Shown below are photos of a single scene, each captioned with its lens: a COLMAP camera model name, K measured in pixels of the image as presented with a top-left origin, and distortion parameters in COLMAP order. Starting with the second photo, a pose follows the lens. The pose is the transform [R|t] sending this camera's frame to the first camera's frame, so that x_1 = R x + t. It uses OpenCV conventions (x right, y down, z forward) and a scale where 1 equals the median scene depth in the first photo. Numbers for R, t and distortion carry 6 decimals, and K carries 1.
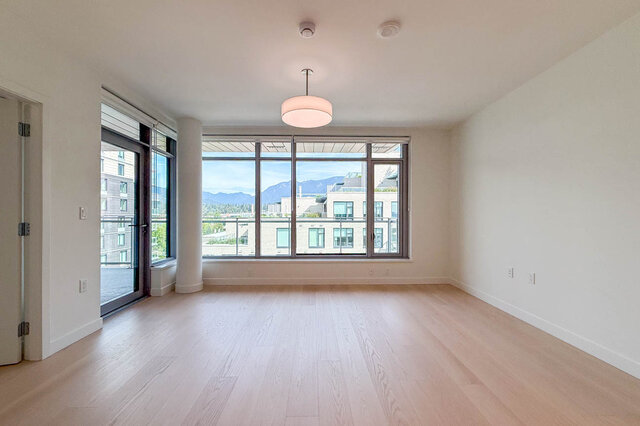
lens RADIAL K [[260.5, 0, 322.3], [0, 260.5, 213.3], [0, 0, 1]] dist [0.003199, -0.000562]
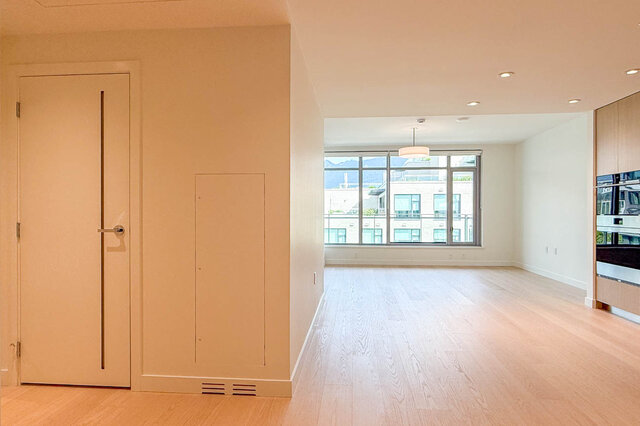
lens RADIAL K [[394.1, 0, 314.3], [0, 394.1, 211.7], [0, 0, 1]] dist [-0.009124, 0.002850]
pose [[0.991739, -0.000648, -0.128270, -0.225569], [0.001431, 0.999981, 0.006008, -0.007304], [0.128263, -0.006142, 0.991721, -0.990777]]
